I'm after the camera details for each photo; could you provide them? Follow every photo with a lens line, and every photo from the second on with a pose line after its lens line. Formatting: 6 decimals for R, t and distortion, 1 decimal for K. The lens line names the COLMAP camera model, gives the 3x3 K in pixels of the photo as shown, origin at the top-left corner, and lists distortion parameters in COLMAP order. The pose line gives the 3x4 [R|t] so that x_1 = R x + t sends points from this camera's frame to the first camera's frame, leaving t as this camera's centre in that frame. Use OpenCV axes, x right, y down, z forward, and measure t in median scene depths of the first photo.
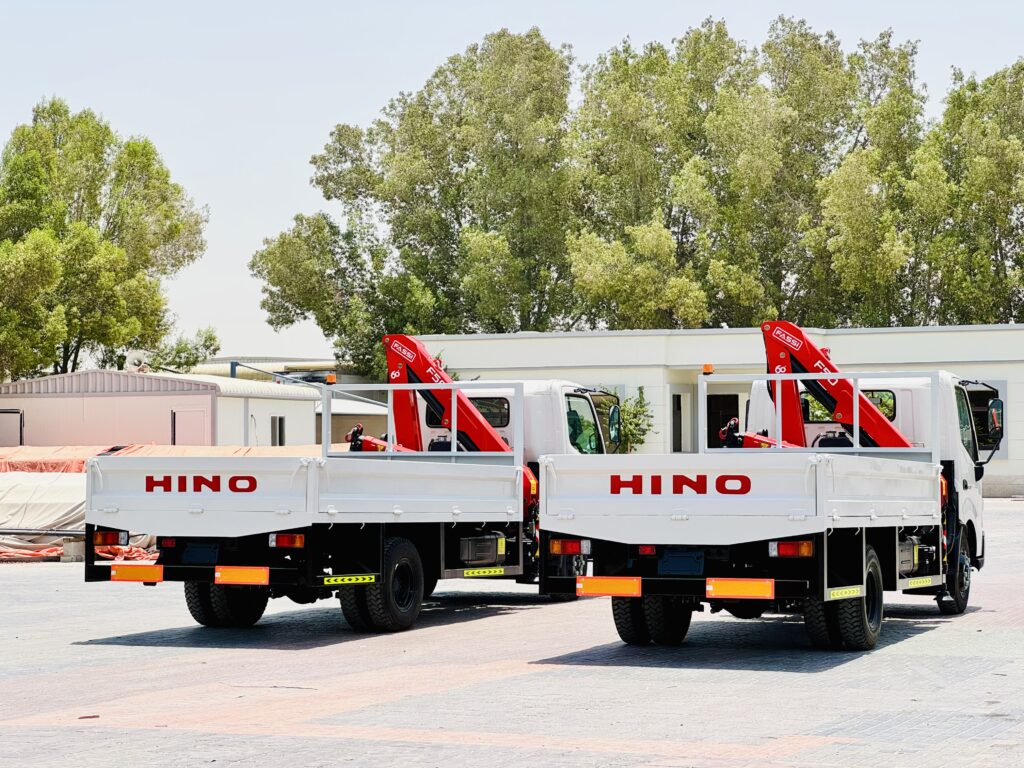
lens RADIAL K [[2415.2, 0, 512.0], [0, 2415.2, 384.0], [0, 0, 1]] dist [0.041745, 0.257945]
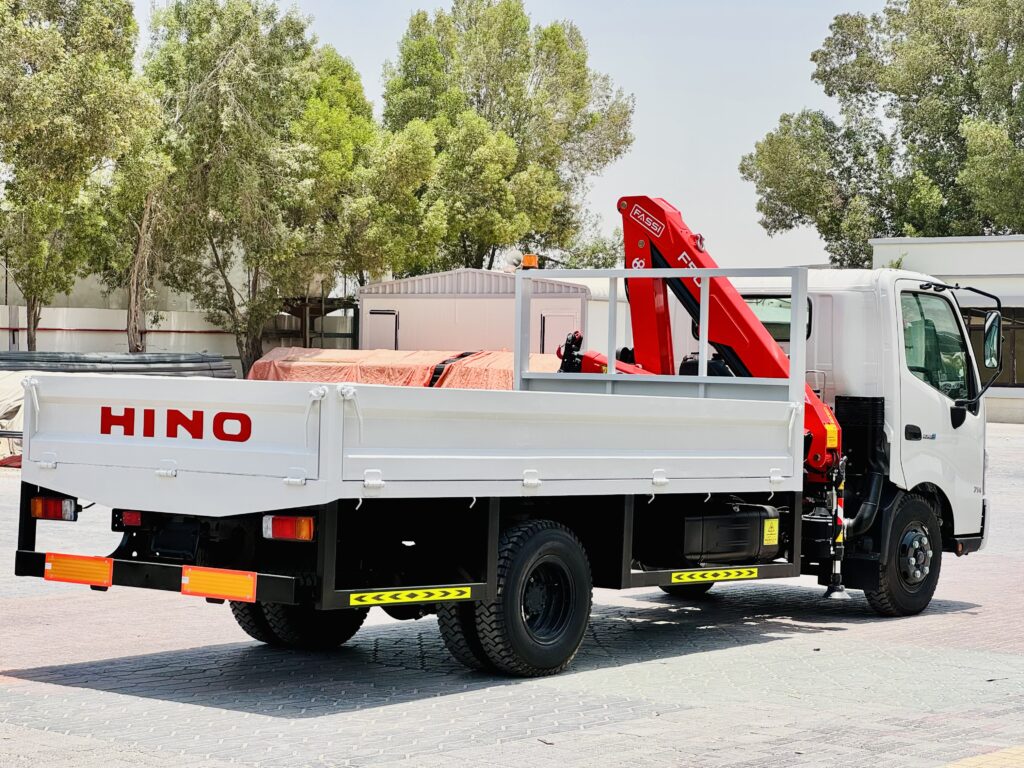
lens RADIAL K [[2386.8, 0, 512.0], [0, 2386.8, 384.0], [0, 0, 1]] dist [-0.103304, 0.204394]
pose [[0.953890, 0.028330, -0.298817, 0.287136], [-0.017068, 0.999045, 0.040231, 0.001844], [0.299671, -0.033276, 0.953462, 0.318857]]
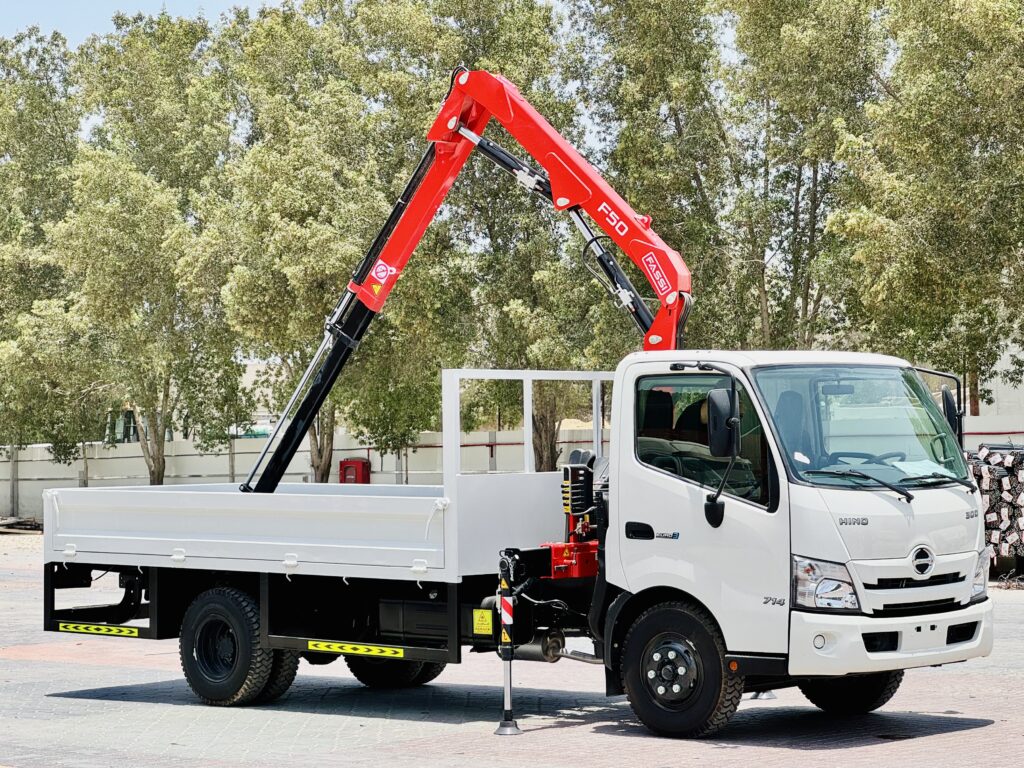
lens RADIAL K [[2415.2, 0, 512.0], [0, 2415.2, 384.0], [0, 0, 1]] dist [0.041745, 0.257945]
pose [[-0.378151, -0.013925, -0.925639, 0.798699], [0.054301, 0.997832, -0.037195, 0.025465], [0.924150, -0.064328, -0.376574, 1.233008]]
